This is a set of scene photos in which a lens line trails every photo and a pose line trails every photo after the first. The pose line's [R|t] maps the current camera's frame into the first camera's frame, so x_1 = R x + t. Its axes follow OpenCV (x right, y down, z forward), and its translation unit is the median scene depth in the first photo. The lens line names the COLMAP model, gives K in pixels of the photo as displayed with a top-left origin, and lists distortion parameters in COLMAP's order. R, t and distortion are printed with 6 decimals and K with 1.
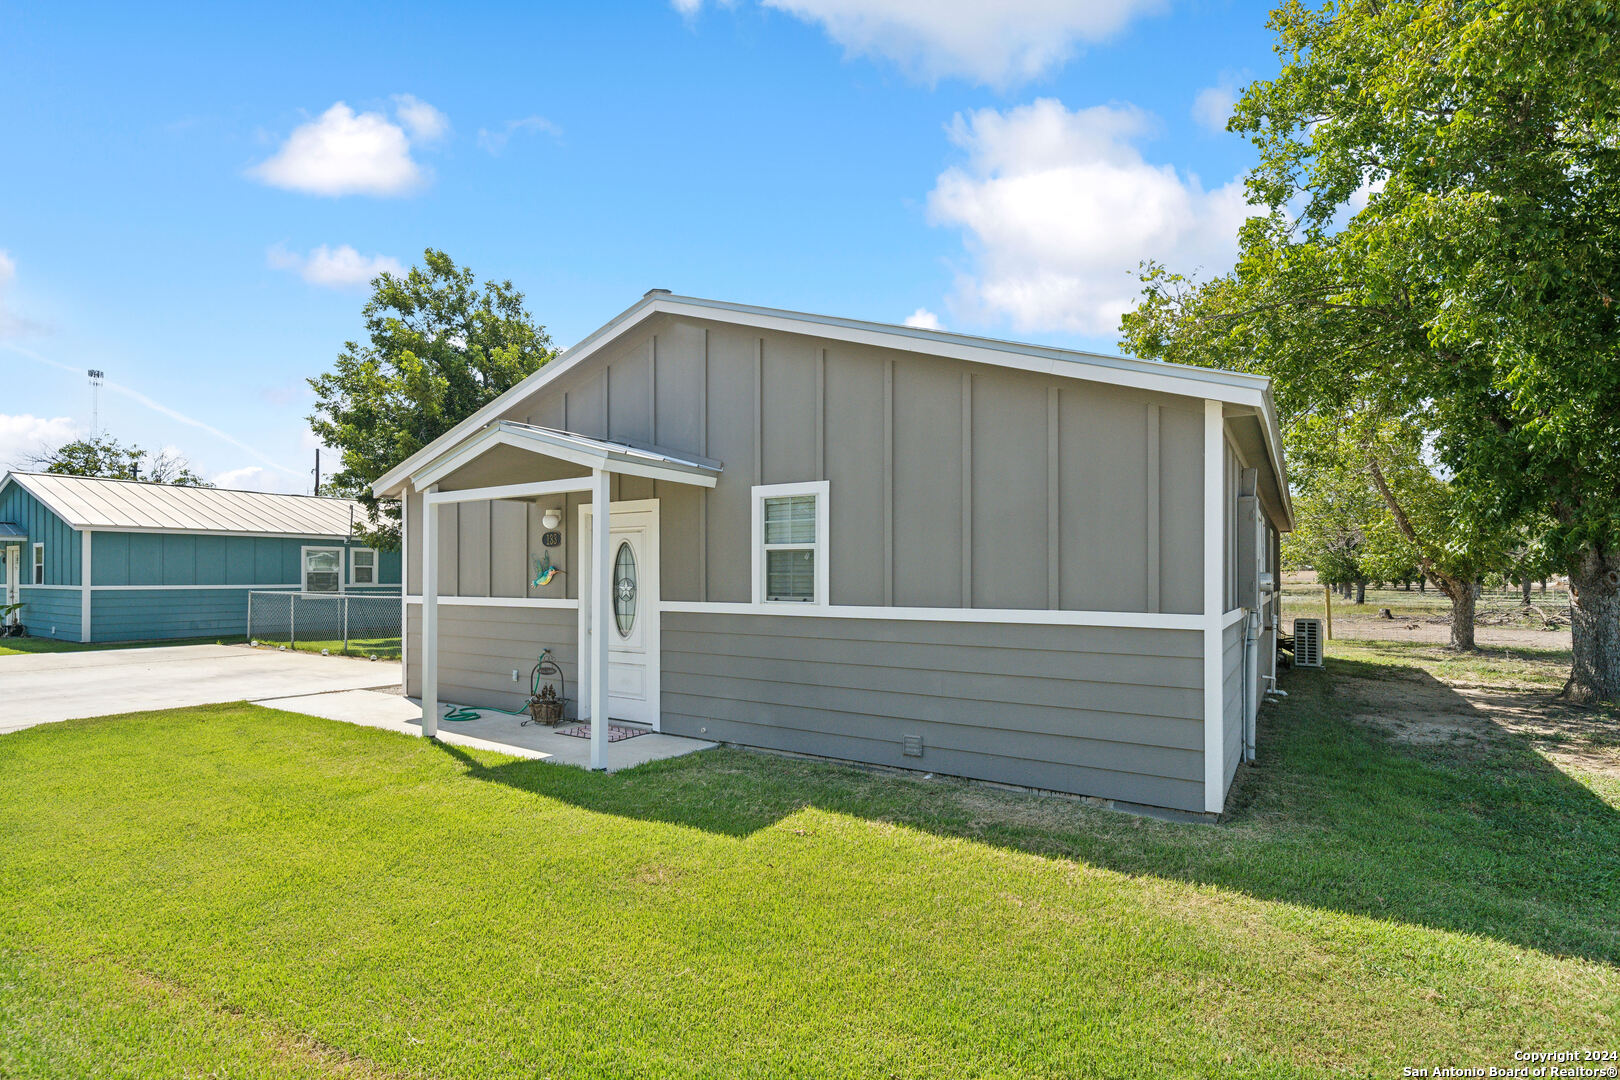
lens RADIAL K [[787.3, 0, 822.8], [0, 787.3, 567.7], [0, 0, 1]] dist [0.004932, 0.001534]
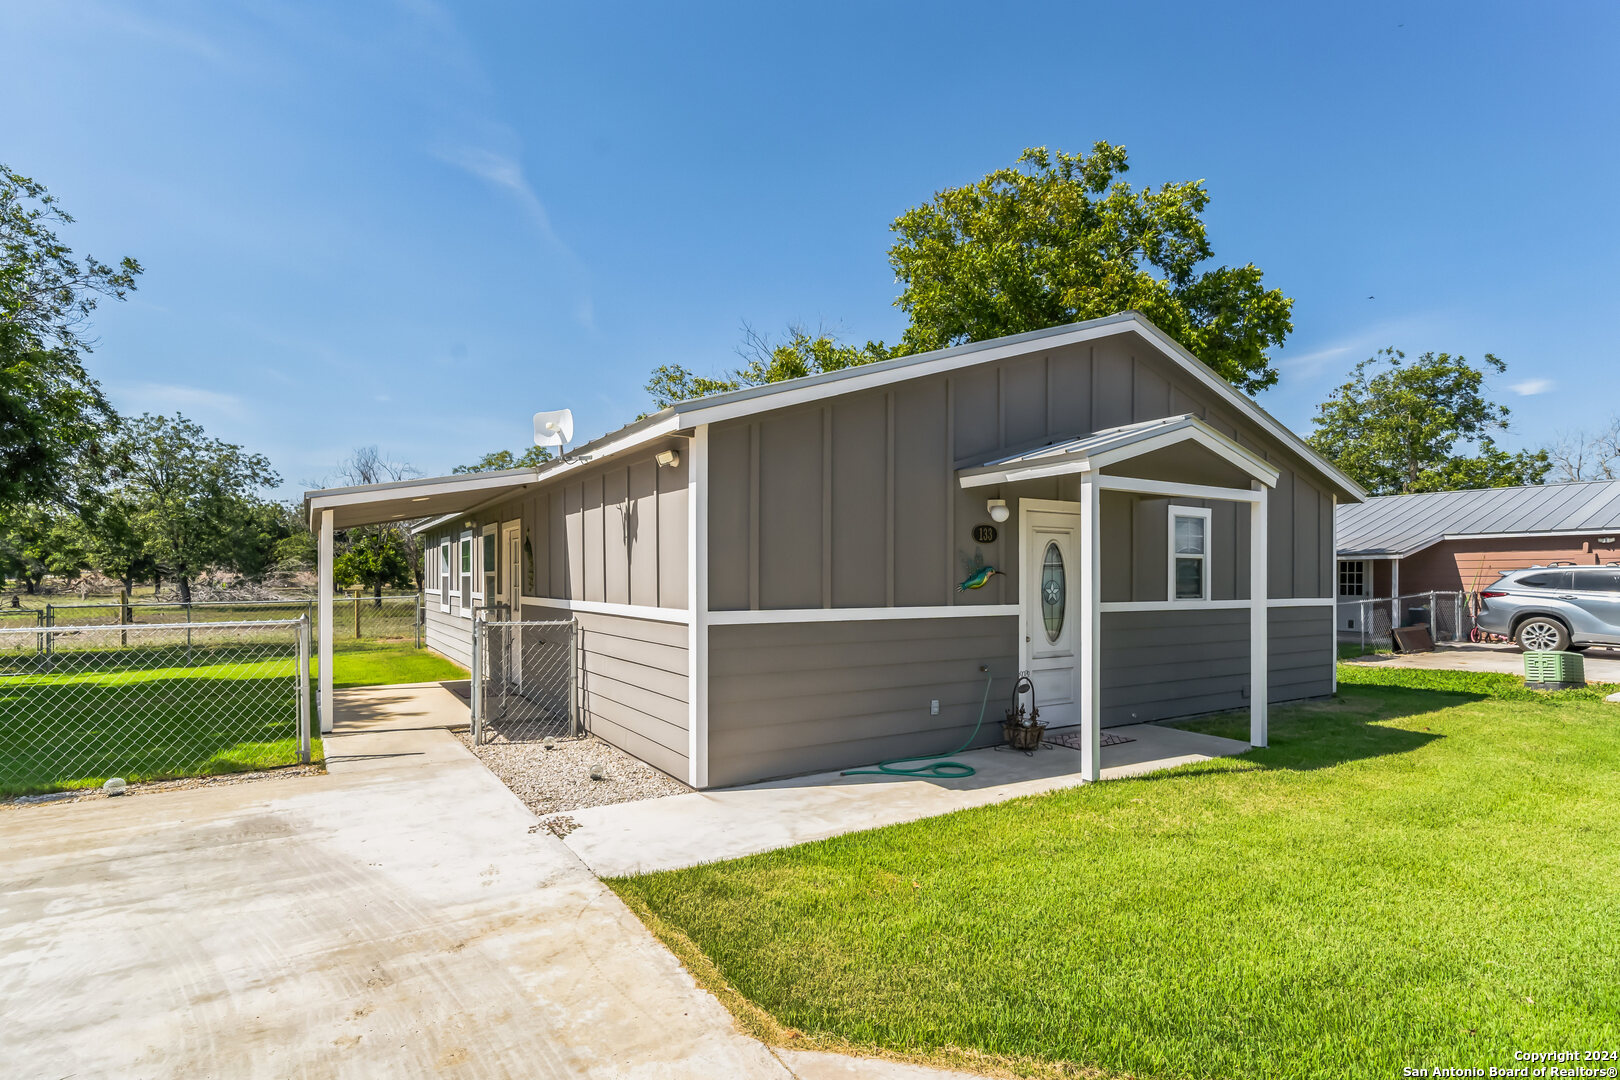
lens RADIAL K [[787.3, 0, 801.5], [0, 787.3, 584.6], [0, 0, 1]] dist [0.004932, 0.001534]
pose [[0.434242, -0.005093, 0.900782, -1.296736], [-0.012008, 0.999862, 0.011442, 0.011249], [-0.900716, -0.015785, 0.434122, 0.892485]]
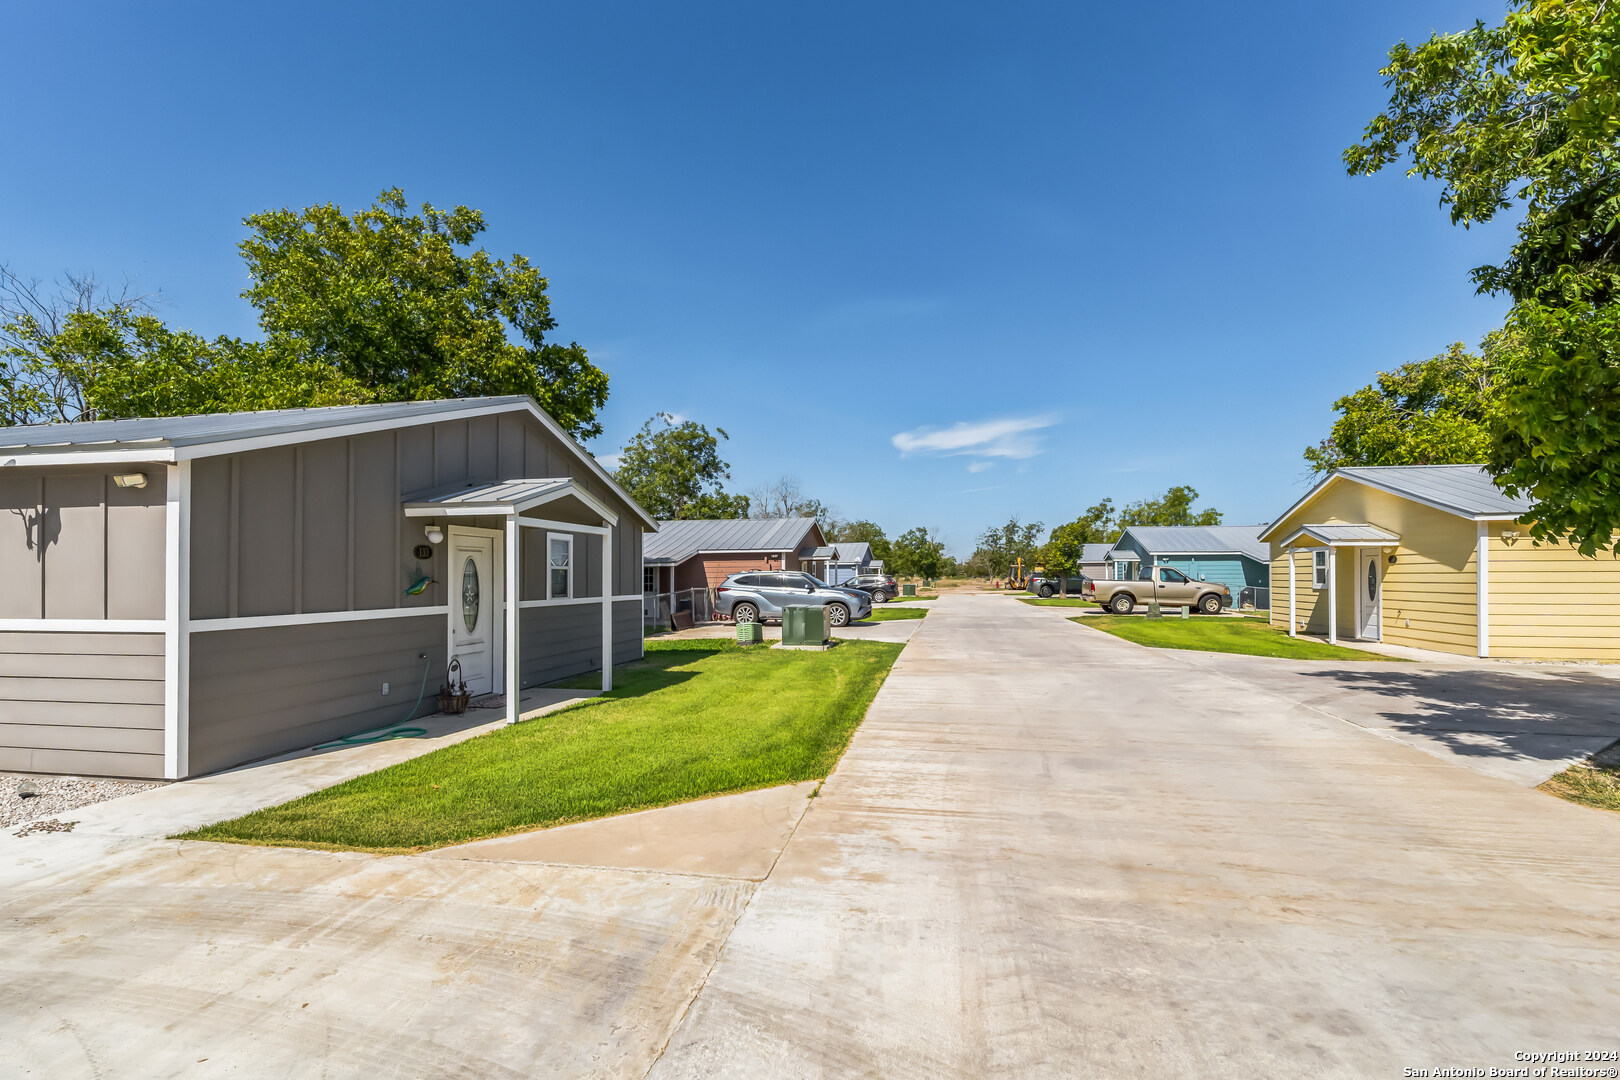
lens RADIAL K [[747.9, 0, 821.3], [0, 747.9, 561.3], [0, 0, 1]] dist [0.006039, -0.000567]
pose [[-0.387163, 0.023561, 0.921710, -1.657329], [-0.002552, 0.999642, -0.026625, 0.002959], [-0.922008, -0.012660, -0.386964, 0.981712]]
